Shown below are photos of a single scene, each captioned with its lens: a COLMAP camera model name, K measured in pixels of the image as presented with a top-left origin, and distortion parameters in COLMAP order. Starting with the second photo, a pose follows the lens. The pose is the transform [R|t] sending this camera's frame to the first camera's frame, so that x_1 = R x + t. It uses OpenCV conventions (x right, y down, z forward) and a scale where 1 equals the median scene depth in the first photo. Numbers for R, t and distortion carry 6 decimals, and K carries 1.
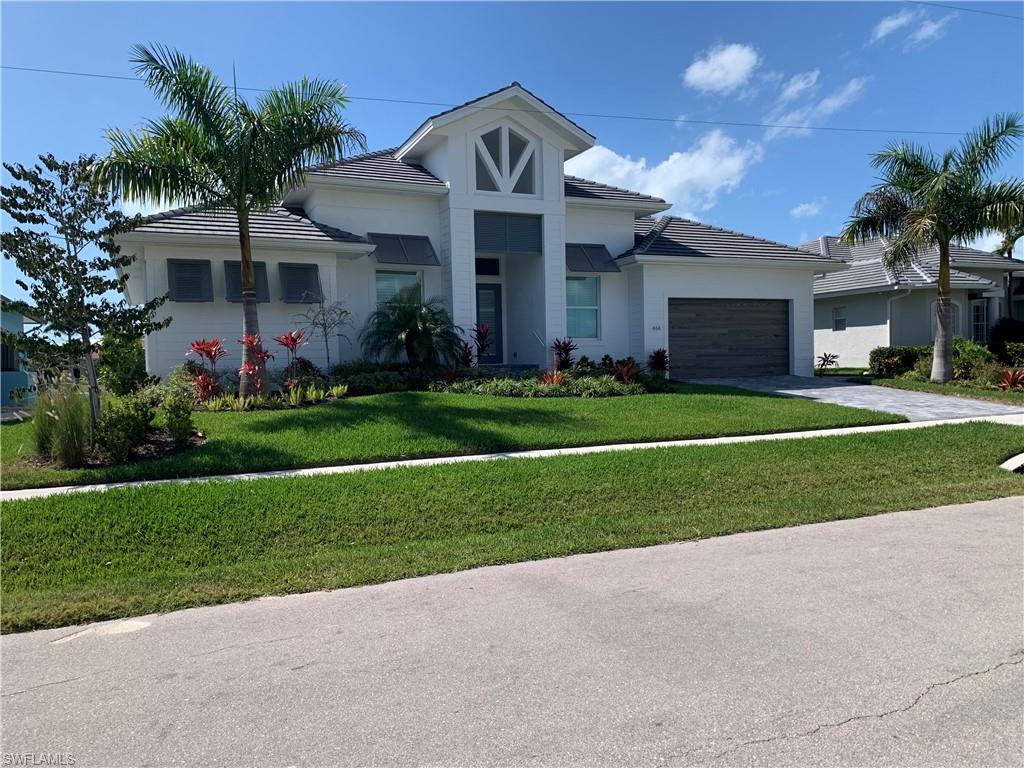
lens RADIAL K [[788.1, 0, 506.0], [0, 788.1, 388.9], [0, 0, 1]] dist [0.009592, -0.003760]
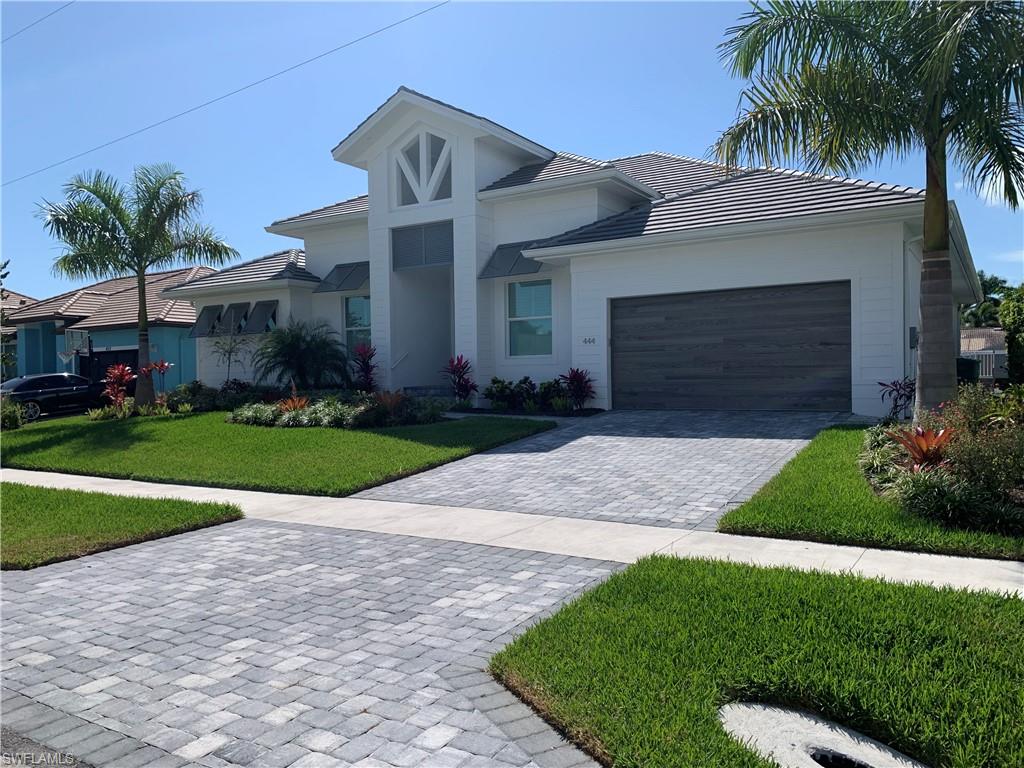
lens RADIAL K [[788.1, 0, 506.0], [0, 788.1, 388.9], [0, 0, 1]] dist [0.009592, -0.003760]
pose [[0.576059, 0.013558, -0.817296, 0.793618], [-0.028818, 0.999578, -0.003730, -0.027927], [0.816900, 0.025701, 0.576206, 0.532569]]
